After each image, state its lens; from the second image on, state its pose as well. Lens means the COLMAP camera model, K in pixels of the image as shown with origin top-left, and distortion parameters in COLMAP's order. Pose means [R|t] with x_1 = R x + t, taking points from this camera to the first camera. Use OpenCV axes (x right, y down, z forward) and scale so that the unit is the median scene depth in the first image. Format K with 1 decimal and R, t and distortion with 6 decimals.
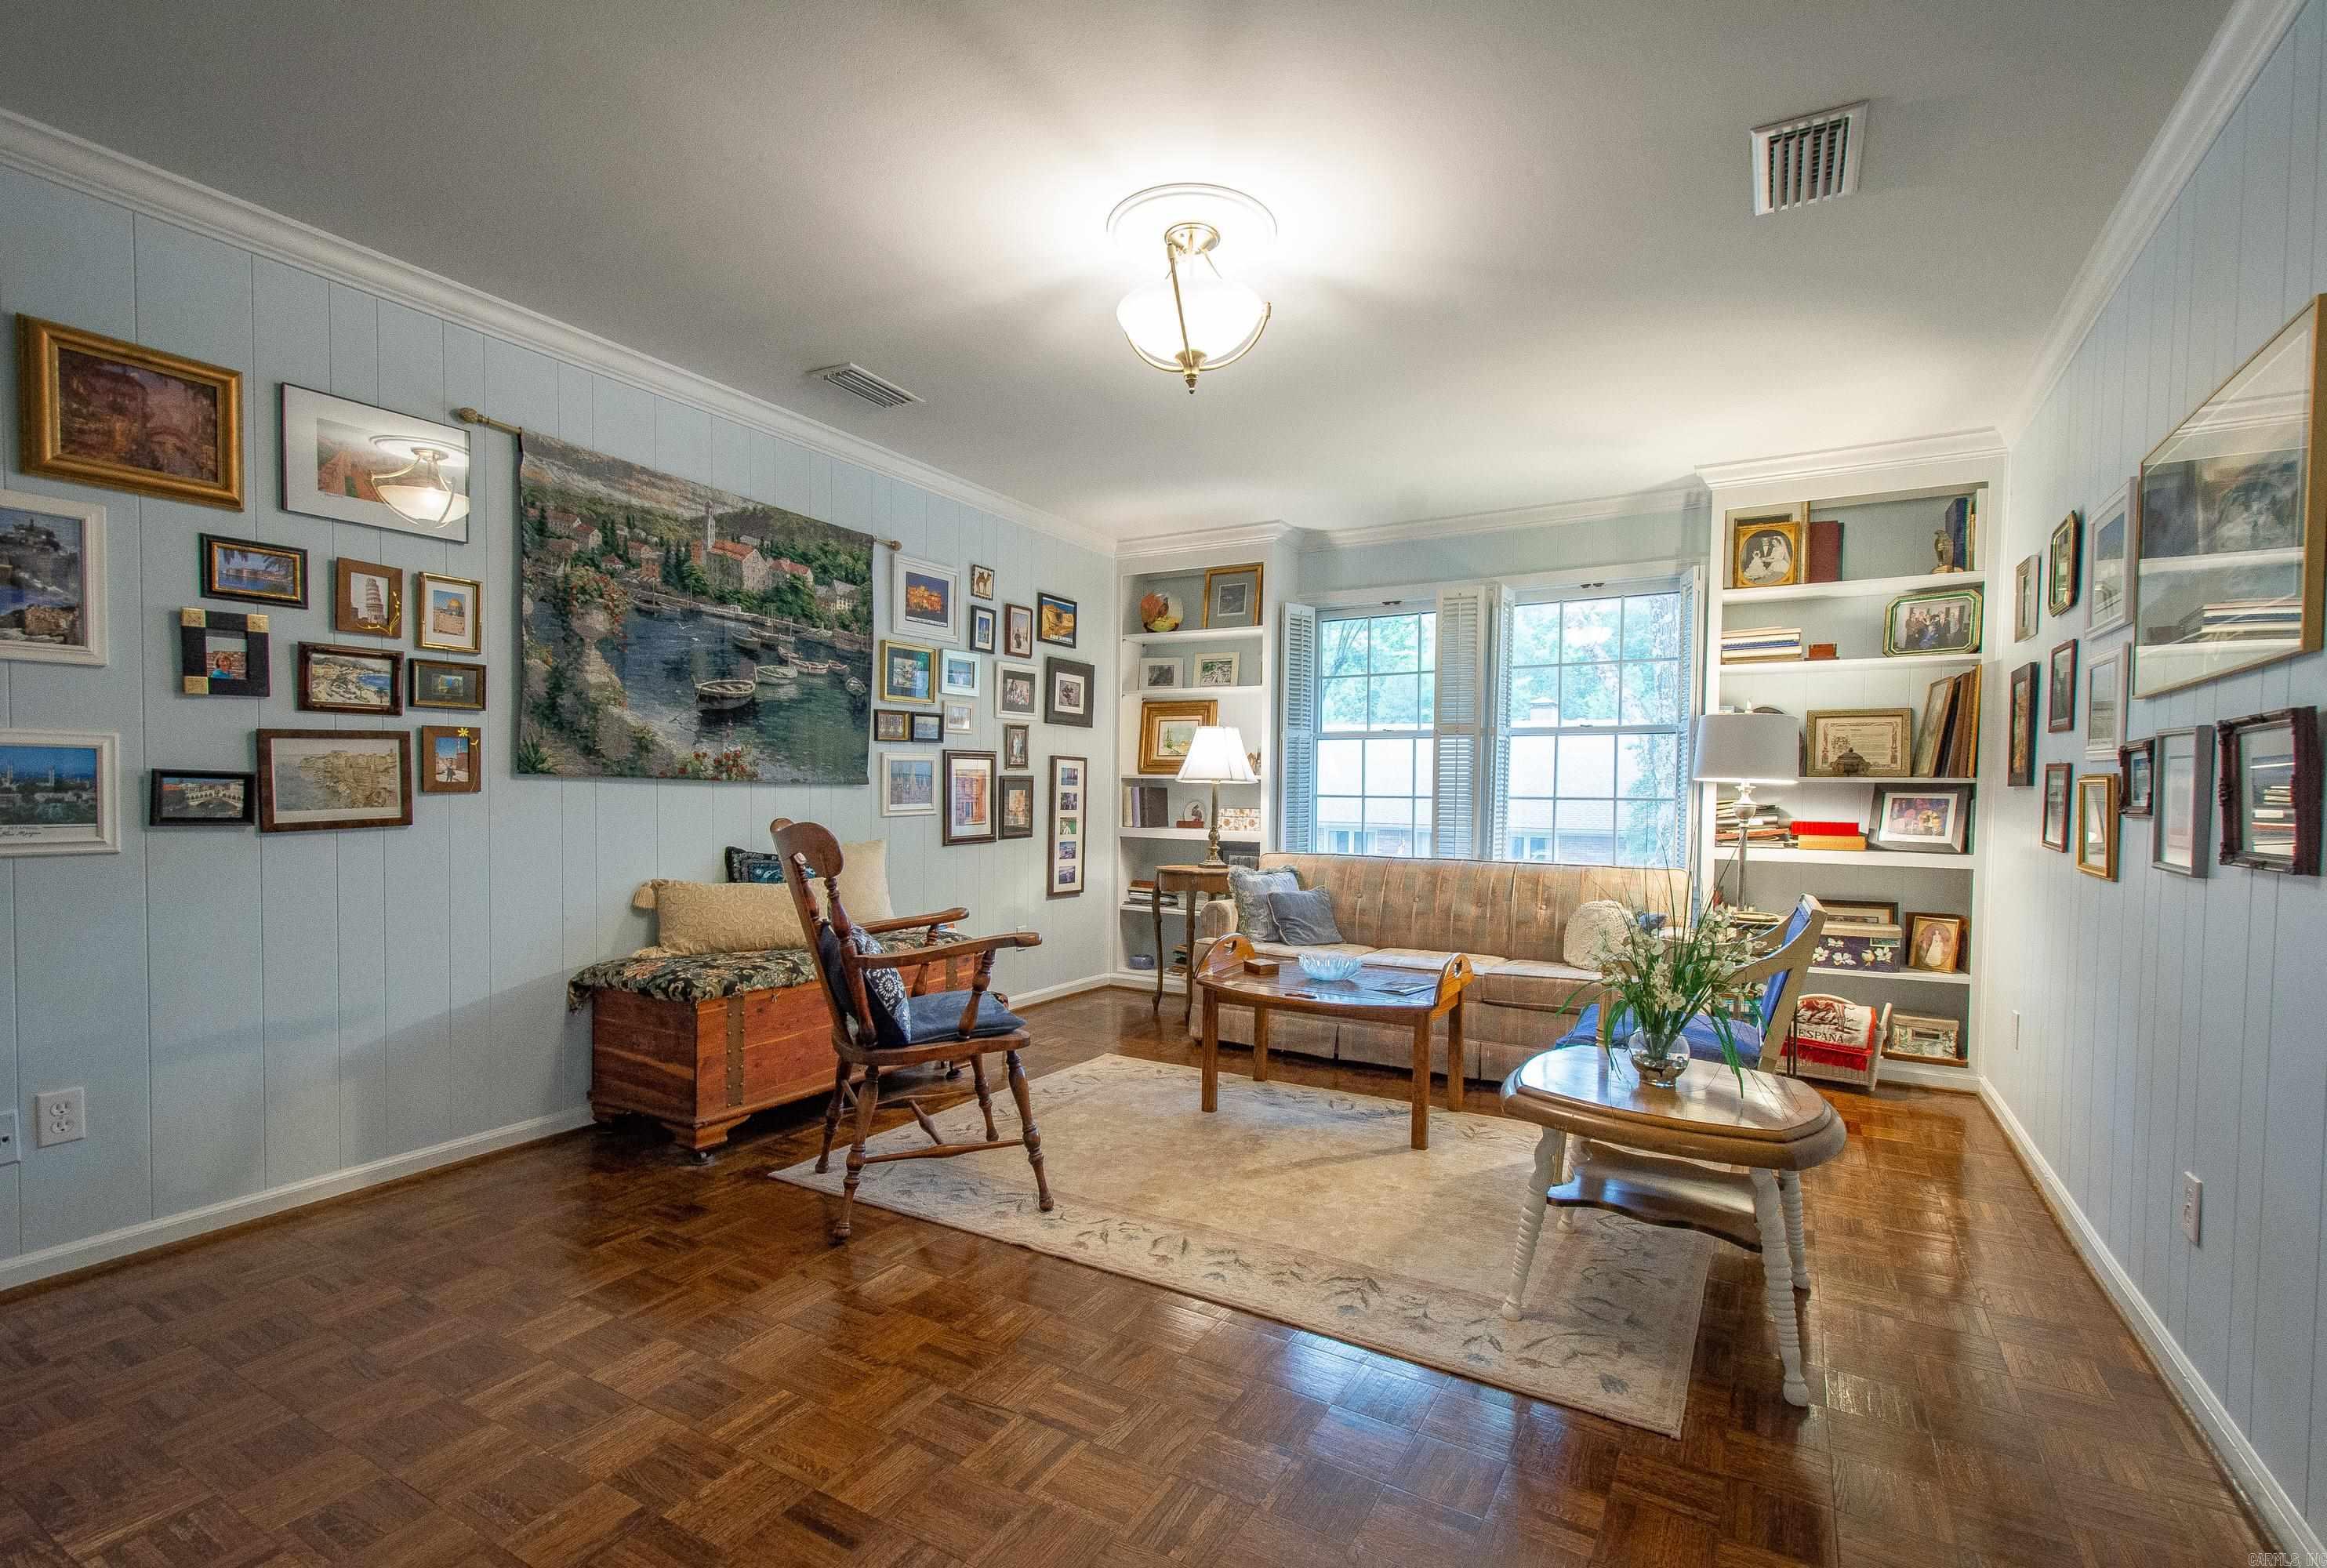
lens RADIAL K [[1043.3, 0, 1162.1], [0, 1043.3, 795.2], [0, 0, 1]] dist [-0.000864, 0.000545]
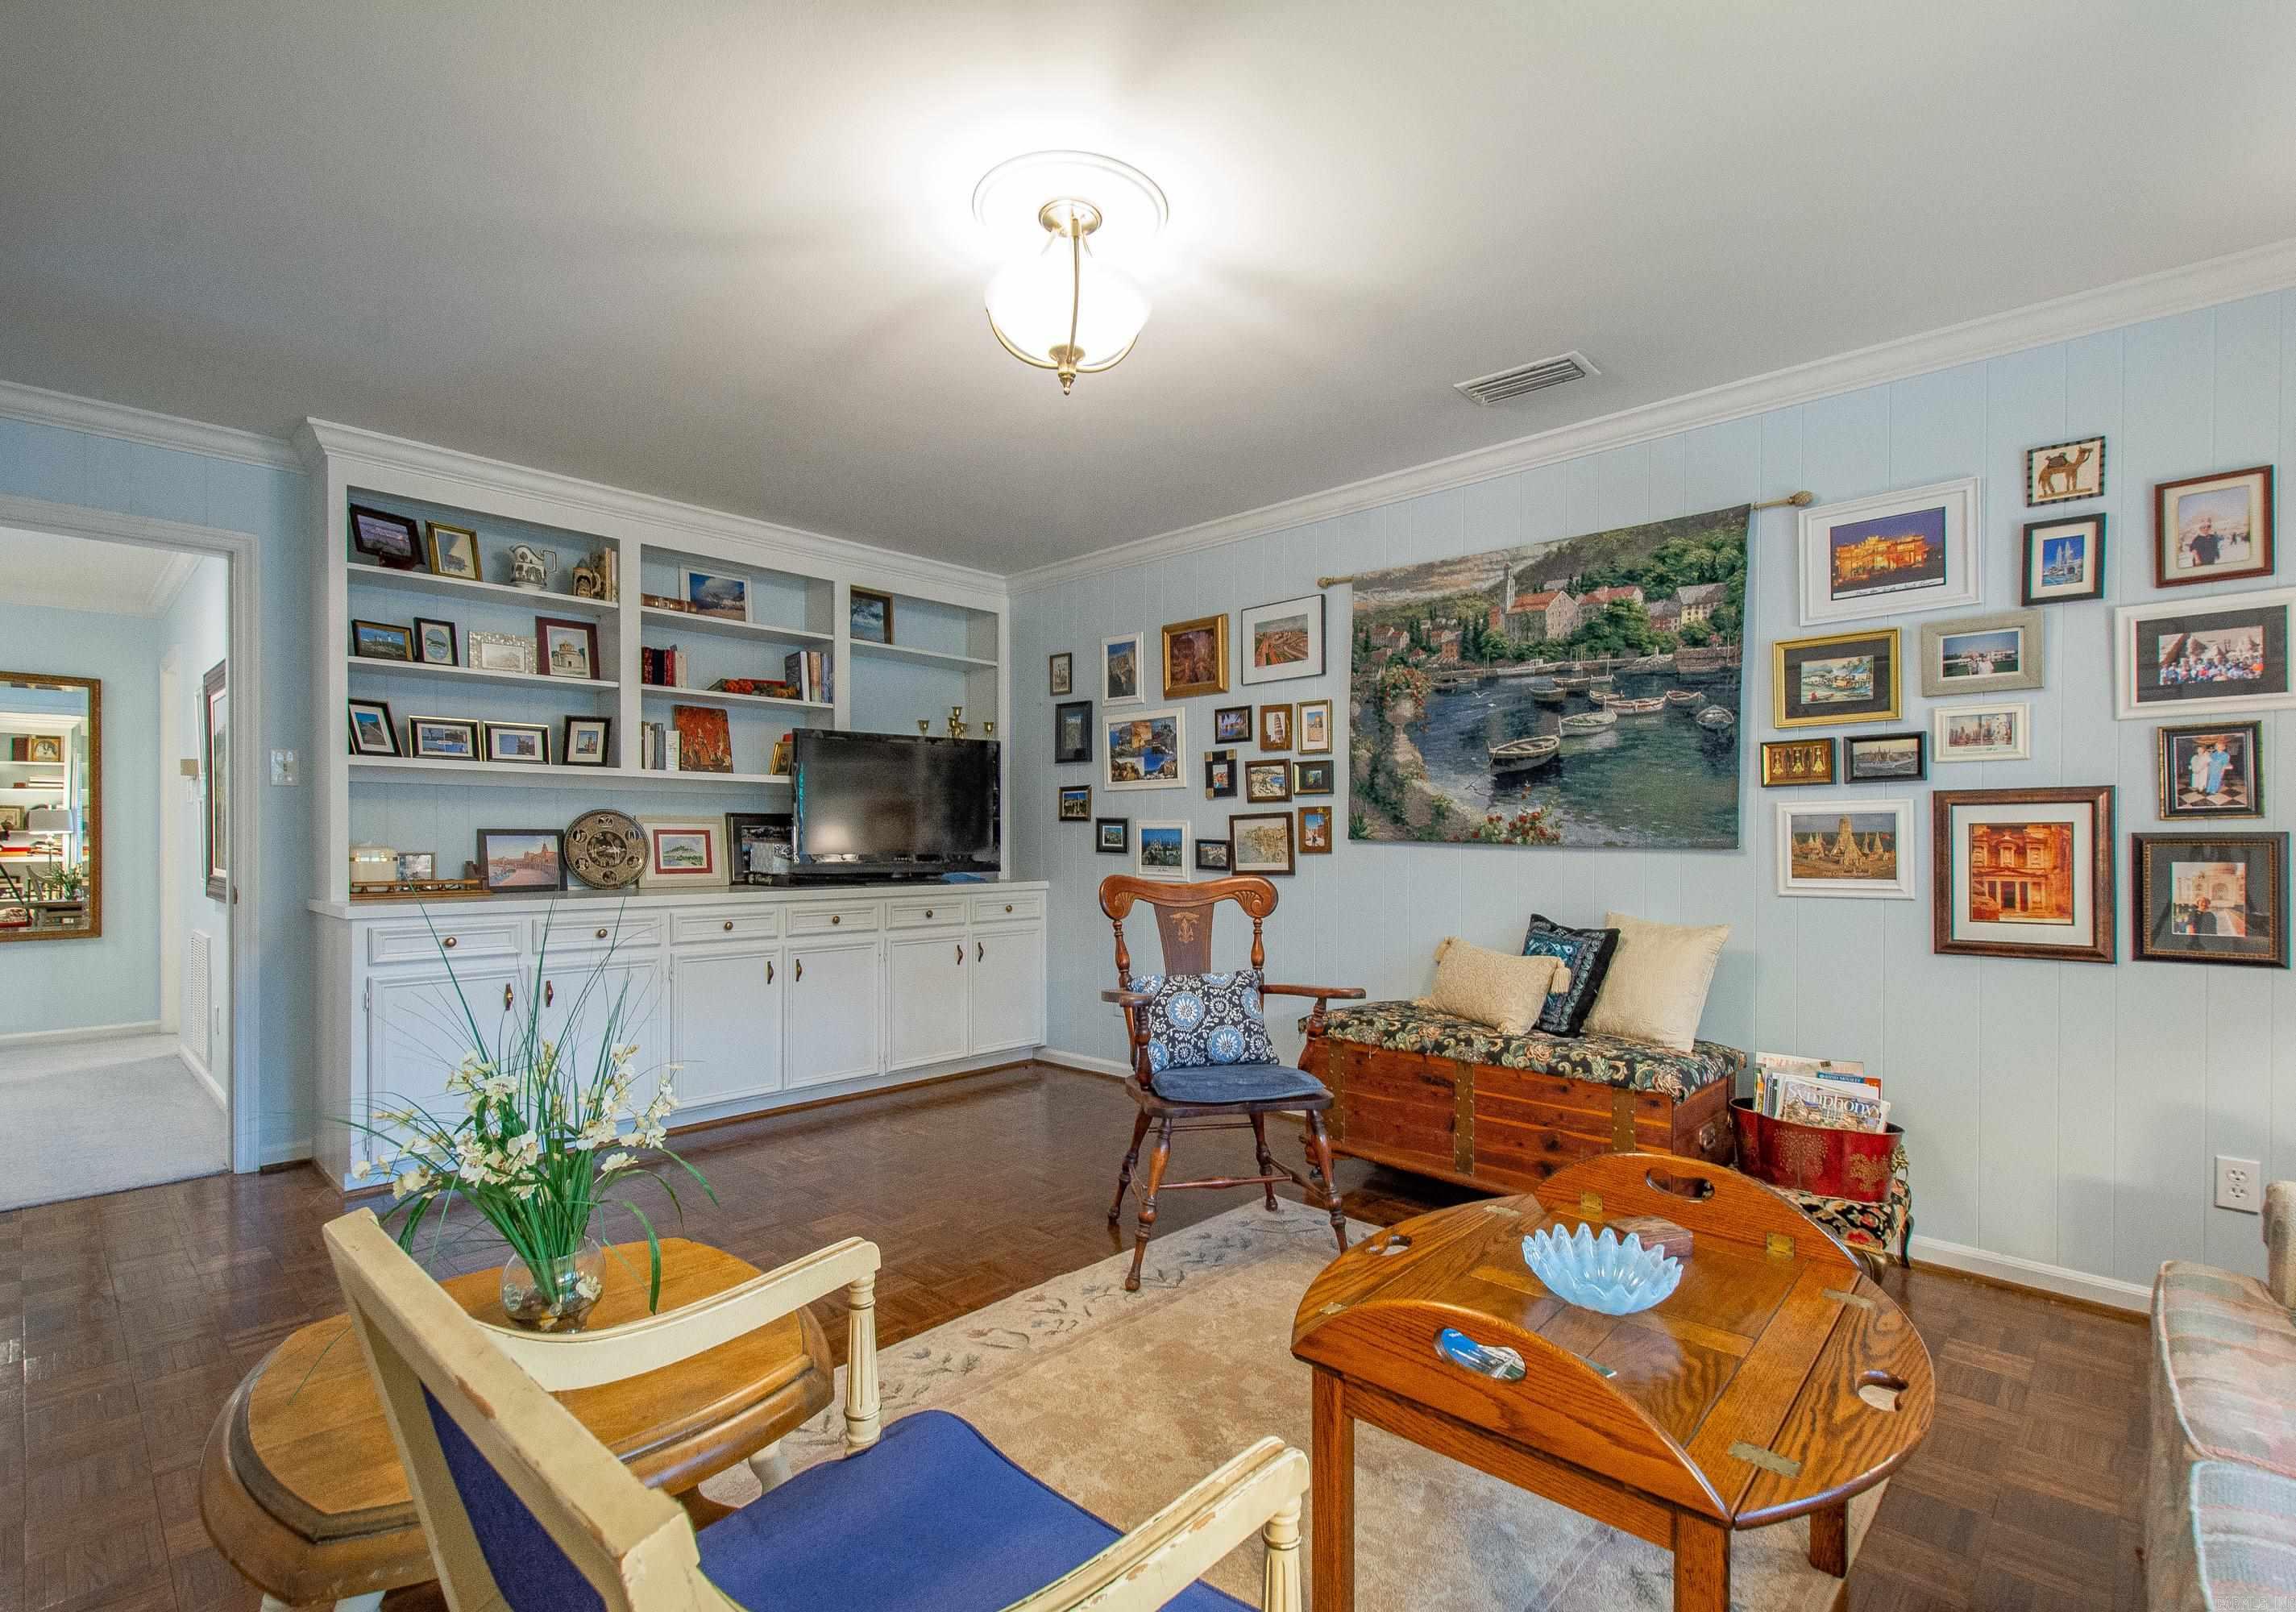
lens RADIAL K [[1040.7, 0, 1146.4], [0, 1040.7, 822.9], [0, 0, 1]] dist [0.005523, 0.000067]
pose [[-0.217957, -0.026780, -0.975591, 0.604018], [-0.015430, 0.999593, -0.023991, -0.005416], [0.975836, 0.009825, -0.218281, 0.886934]]
